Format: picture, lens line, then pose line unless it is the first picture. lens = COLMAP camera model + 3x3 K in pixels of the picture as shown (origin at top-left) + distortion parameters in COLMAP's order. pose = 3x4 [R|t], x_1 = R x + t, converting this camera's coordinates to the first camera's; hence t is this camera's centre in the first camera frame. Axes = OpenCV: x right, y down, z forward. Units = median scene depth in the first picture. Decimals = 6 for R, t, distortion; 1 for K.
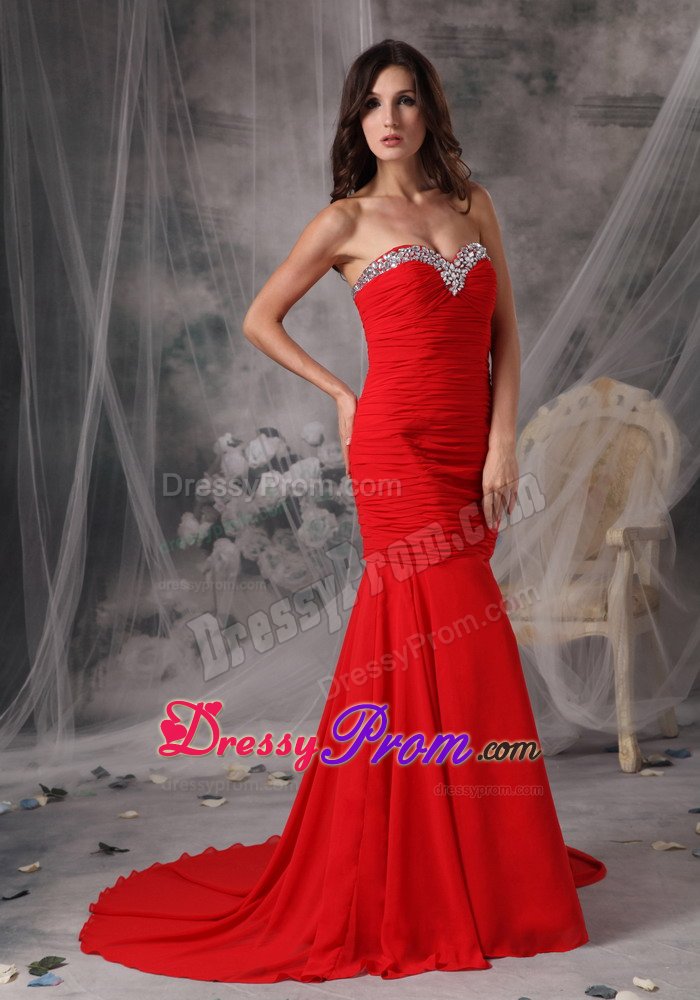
lens RADIAL K [[2332.4, 0, 341.9], [0, 2332.4, 474.3], [0, 0, 1]] dist [0.443938, 0.015782]
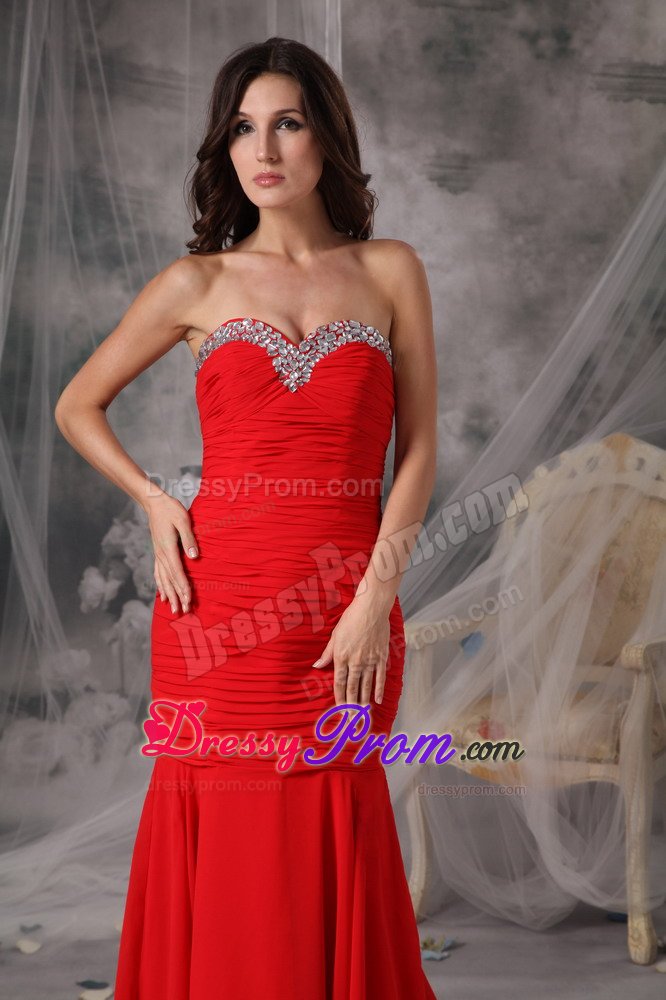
lens RADIAL K [[2322.7, 0, 333.0], [0, 2322.7, 500.0], [0, 0, 1]] dist [0.452005, 0.104689]
pose [[0.999322, 0.033798, 0.014602, 0.004510], [-0.034472, 0.998216, 0.048750, -0.048750], [-0.012929, -0.049221, 0.998704, 0.198498]]
